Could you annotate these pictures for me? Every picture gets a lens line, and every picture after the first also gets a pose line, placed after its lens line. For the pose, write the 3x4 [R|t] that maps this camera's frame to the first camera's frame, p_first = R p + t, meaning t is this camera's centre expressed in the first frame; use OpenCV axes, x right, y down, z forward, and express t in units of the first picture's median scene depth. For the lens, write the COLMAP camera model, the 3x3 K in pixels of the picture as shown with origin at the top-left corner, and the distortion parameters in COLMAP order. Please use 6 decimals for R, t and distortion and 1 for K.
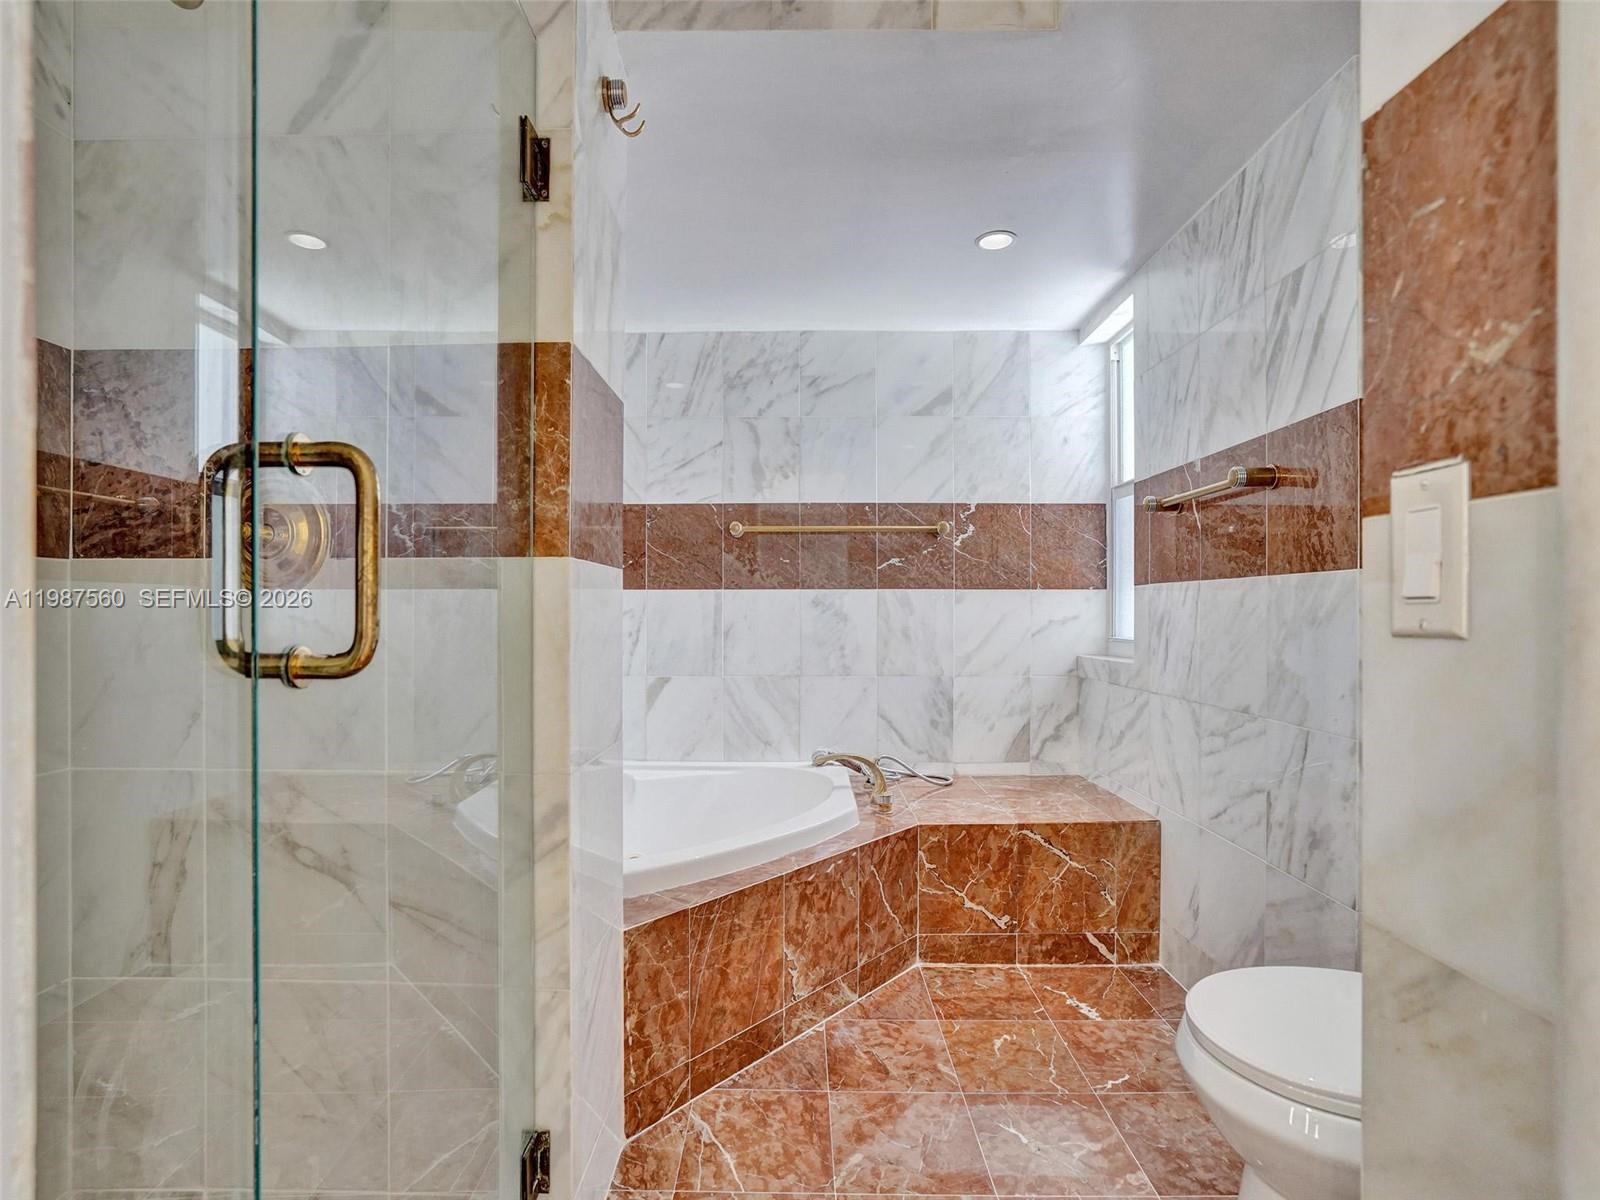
lens RADIAL K [[767.8, 0, 795.8], [0, 767.8, 614.9], [0, 0, 1]] dist [-0.034639, 0.016240]
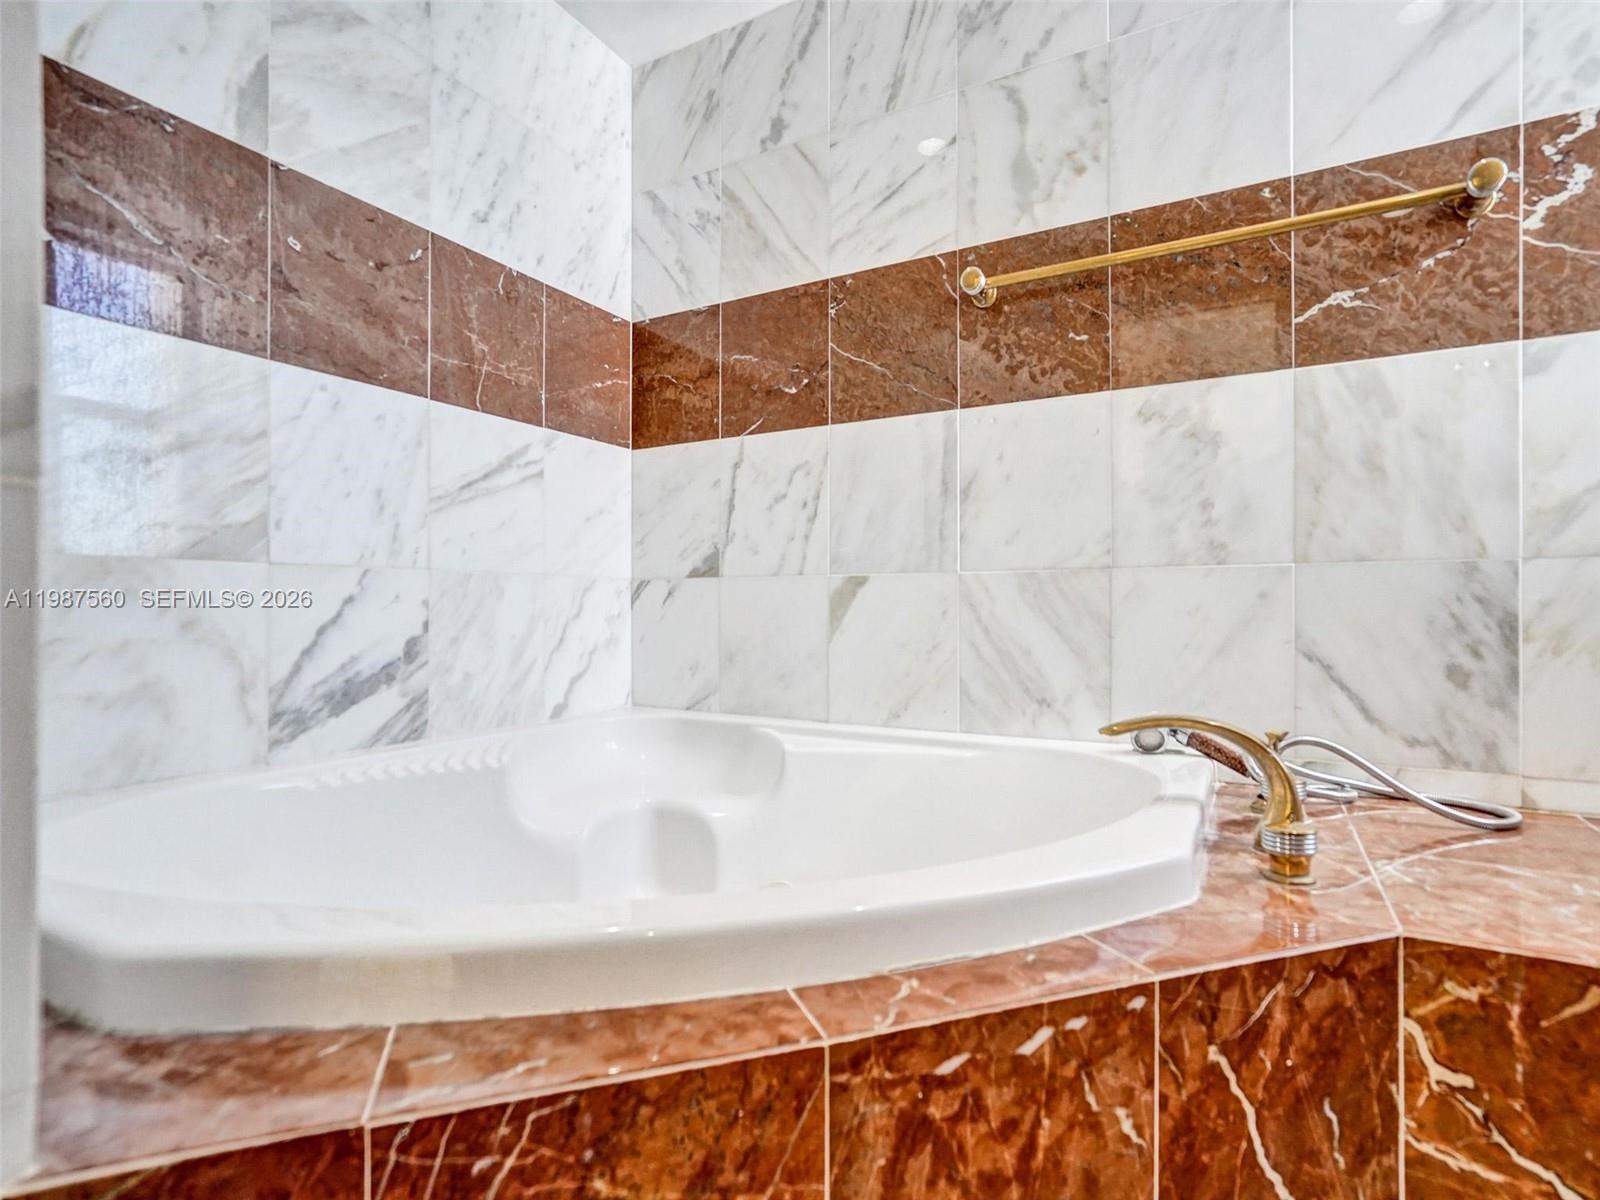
lens RADIAL K [[818.0, 0, 794.4], [0, 818.0, 607.4], [0, 0, 1]] dist [-0.025537, 0.017172]
pose [[0.875983, -0.002103, -0.482337, 0.079410], [0.000310, 0.999993, -0.003797, 0.107432], [0.482341, 0.003177, 0.875978, 0.451434]]
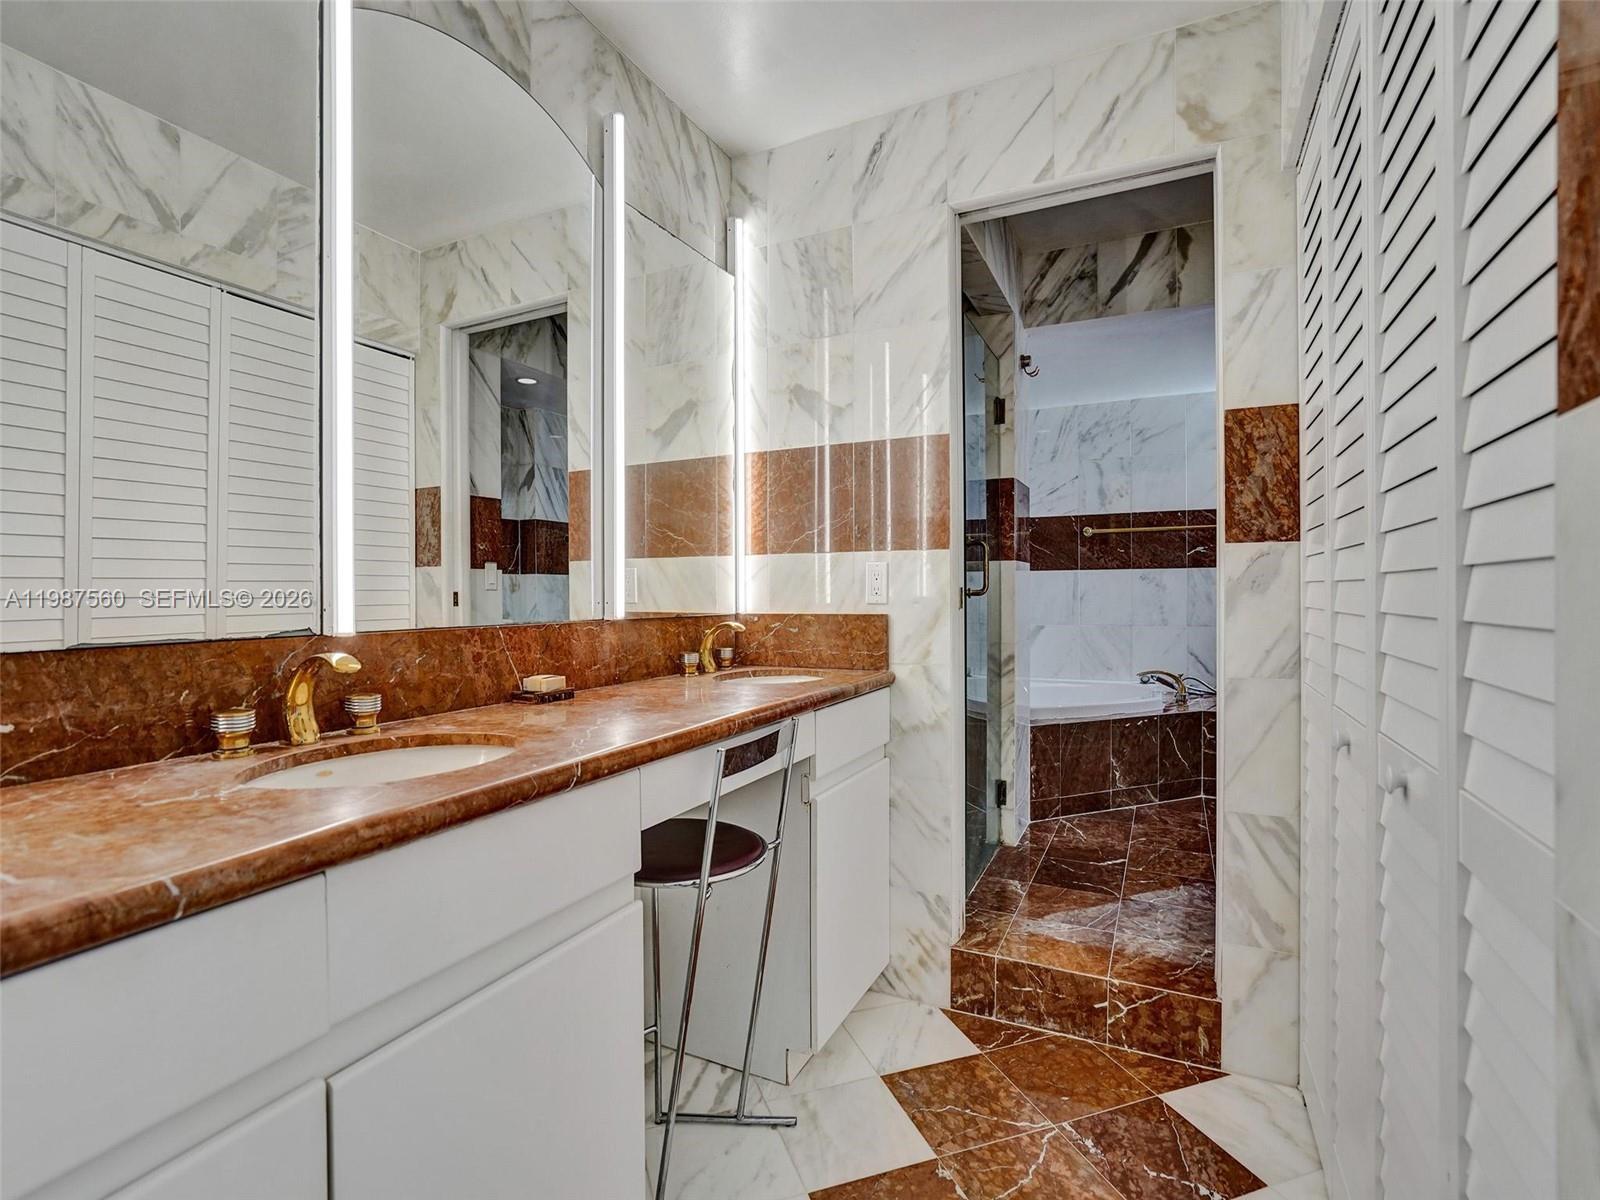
lens RADIAL K [[767.8, 0, 807.0], [0, 767.8, 598.8], [0, 0, 1]] dist [-0.034639, 0.016240]
pose [[0.903962, -0.003051, -0.427602, 0.071571], [0.005488, 0.999975, 0.004465, 0.015913], [0.427577, -0.006383, 0.903956, -0.658709]]
